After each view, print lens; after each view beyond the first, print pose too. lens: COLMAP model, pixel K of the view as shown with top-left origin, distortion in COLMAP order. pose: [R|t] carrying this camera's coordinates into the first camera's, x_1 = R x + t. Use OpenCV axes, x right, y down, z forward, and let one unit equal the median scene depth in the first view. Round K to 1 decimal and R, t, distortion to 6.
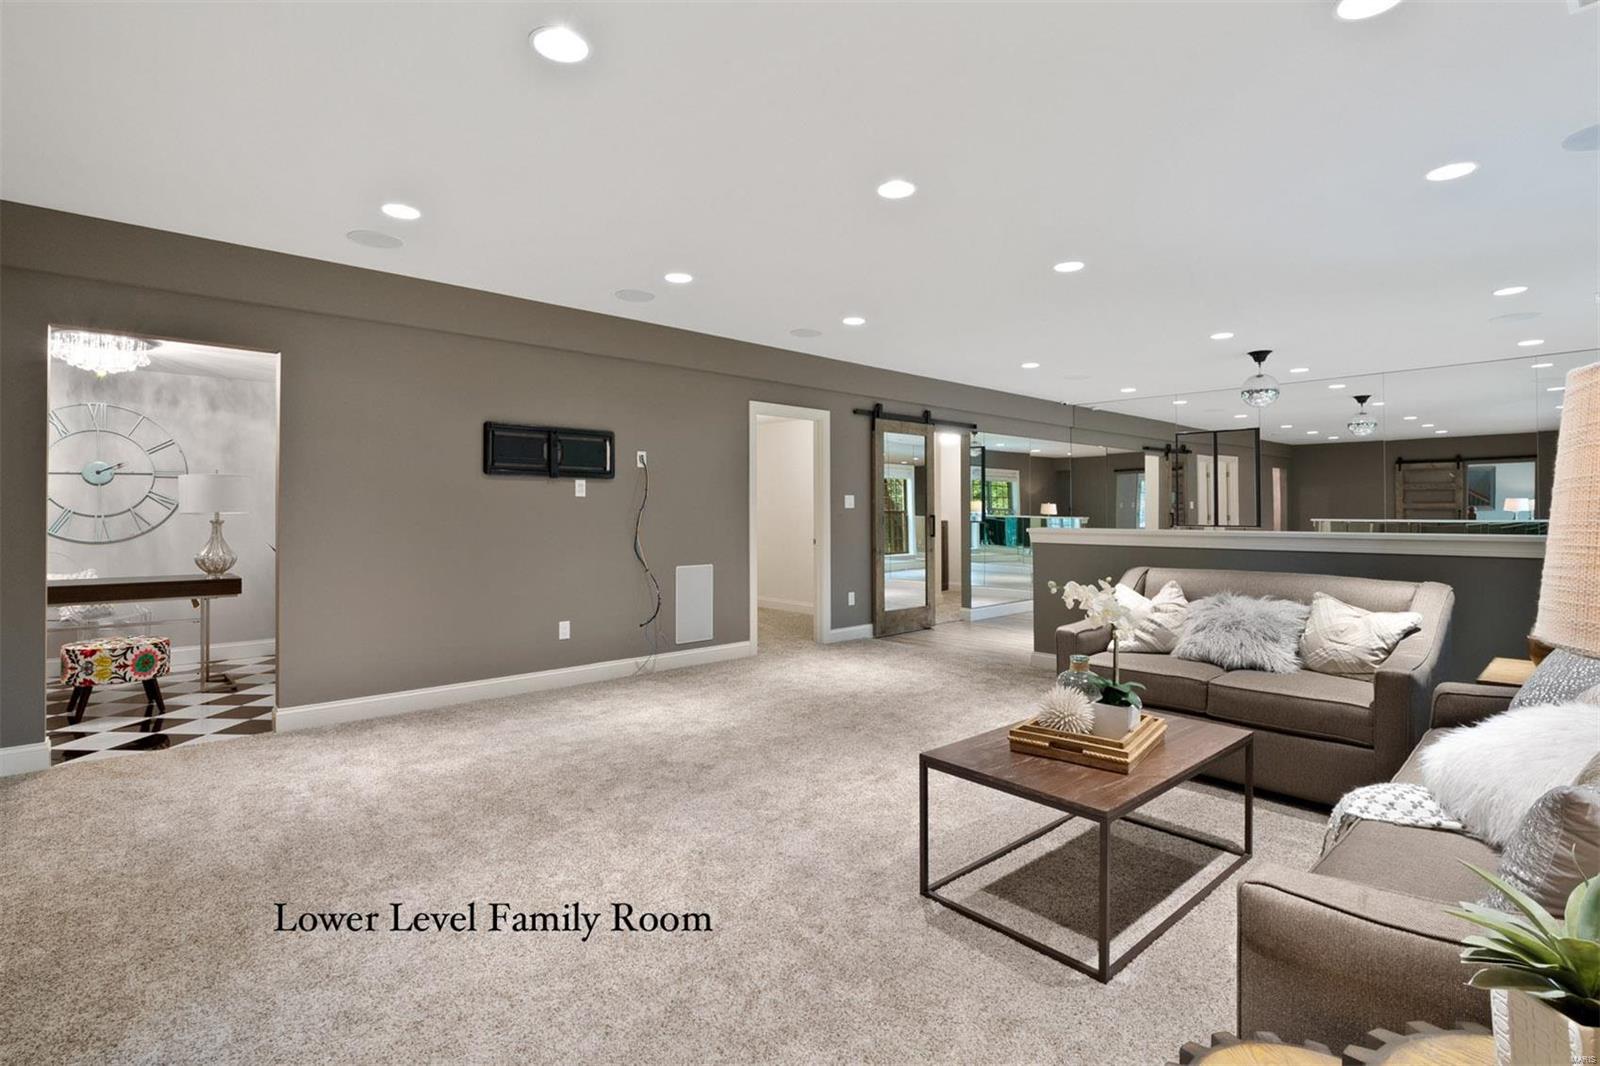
lens RADIAL K [[761.8, 0, 797.8], [0, 761.8, 526.6], [0, 0, 1]] dist [-0.003614, -0.000750]
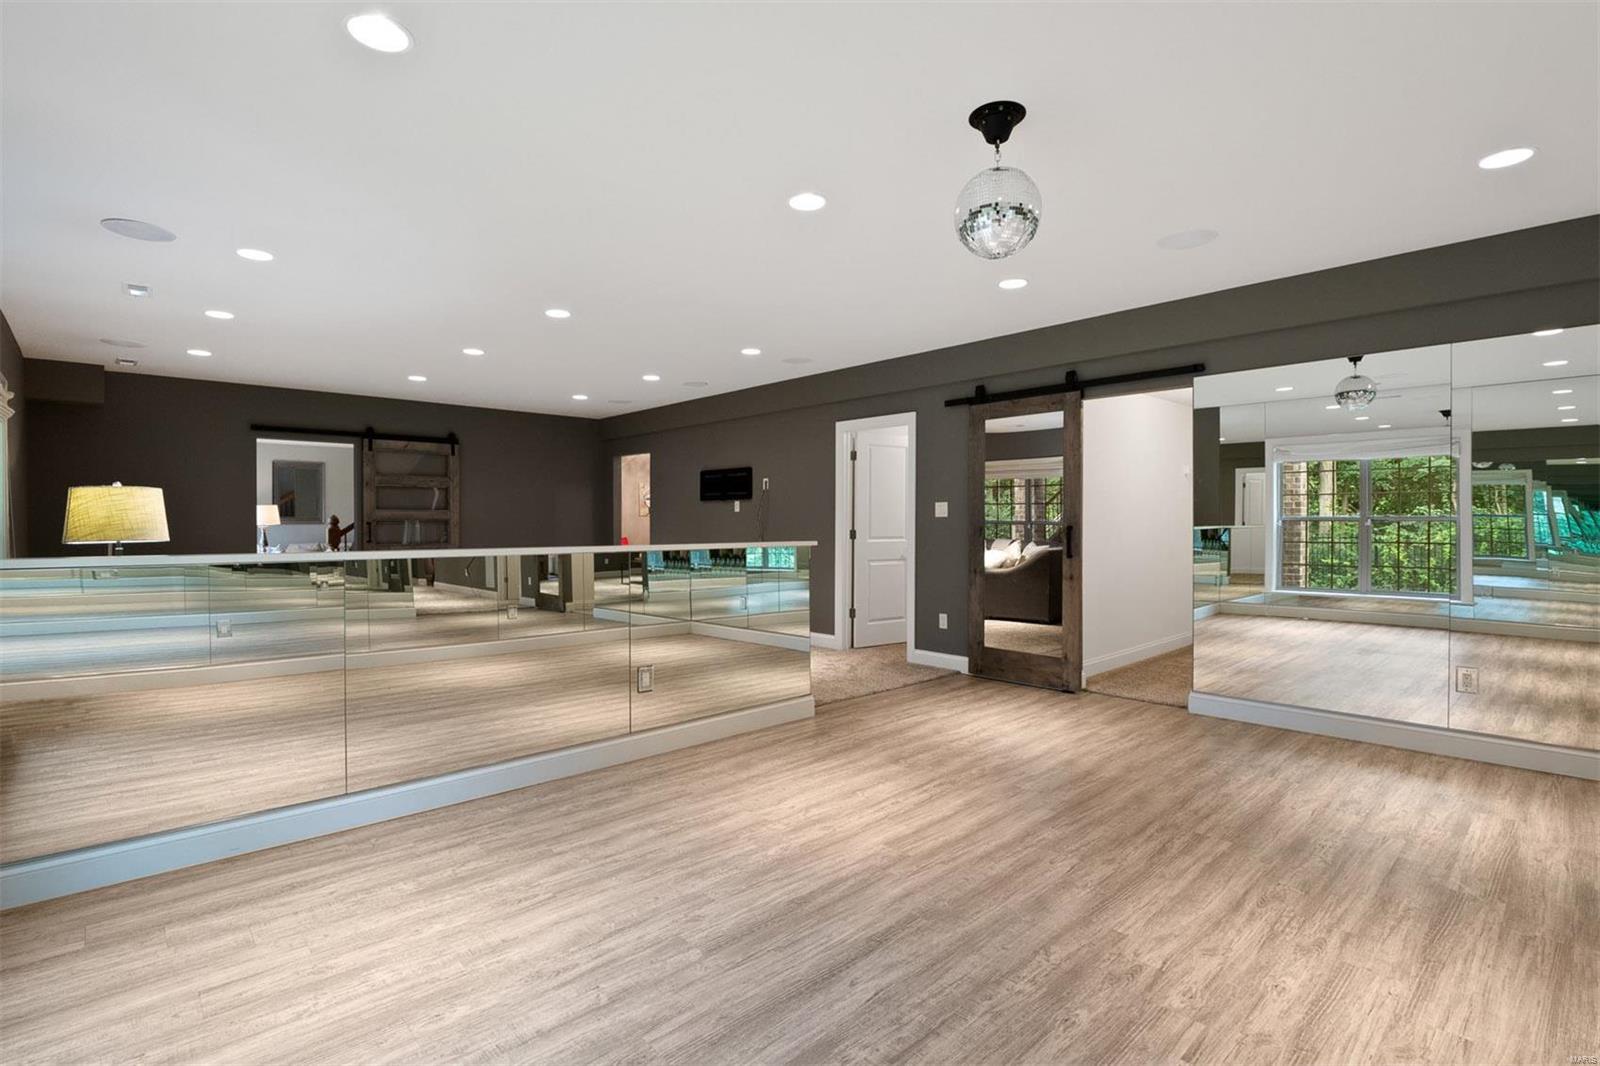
lens RADIAL K [[761.8, 0, 797.8], [0, 761.8, 526.6], [0, 0, 1]] dist [-0.003614, -0.000750]
pose [[0.013753, 0.002553, -0.999902, 1.012848], [-0.016190, 0.999866, 0.002331, -0.012842], [0.999774, 0.016156, 0.013793, 0.894441]]
